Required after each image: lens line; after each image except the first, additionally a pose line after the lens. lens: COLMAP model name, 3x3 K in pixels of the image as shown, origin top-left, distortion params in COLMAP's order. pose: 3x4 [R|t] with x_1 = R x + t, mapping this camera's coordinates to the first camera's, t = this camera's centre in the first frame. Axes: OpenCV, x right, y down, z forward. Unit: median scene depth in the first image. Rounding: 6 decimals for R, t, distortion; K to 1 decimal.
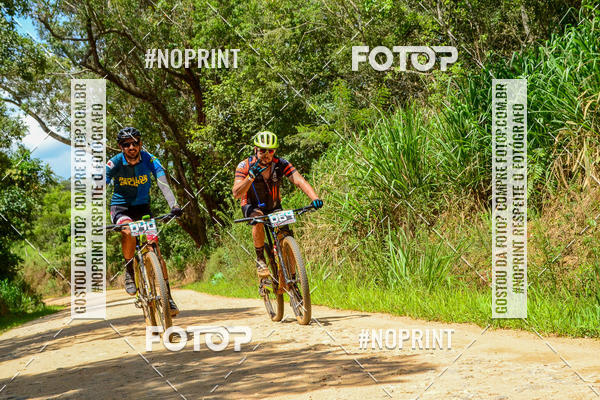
lens RADIAL K [[1644.3, 0, 299.9], [0, 1644.3, 199.9], [0, 0, 1]] dist [0.105415, 0.598378]
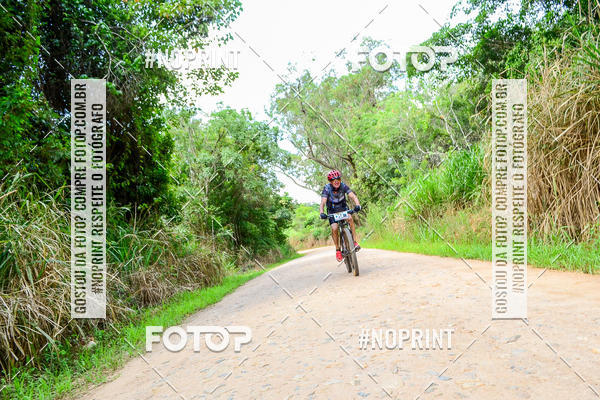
lens RADIAL K [[2164.3, 0, 299.5], [0, 2164.3, 198.7], [0, 0, 1]] dist [6.138277, 3.631520]
pose [[0.972265, -0.049099, -0.228668, 0.602443], [0.058374, 0.997717, 0.033968, -0.131122], [0.226479, -0.046374, 0.972912, -2.187505]]
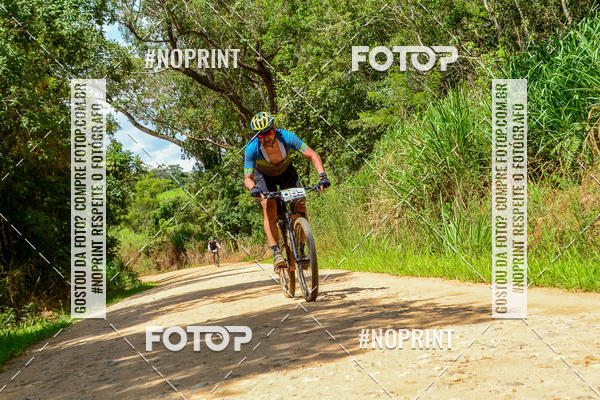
lens RADIAL K [[1691.1, 0, 299.8], [0, 1691.1, 199.7], [0, 0, 1]] dist [0.021890, 1.054455]
pose [[0.996675, -0.041800, -0.069940, 0.034341], [0.043014, 0.998947, 0.015942, -0.005254], [0.069200, -0.018898, 0.997424, -0.128316]]
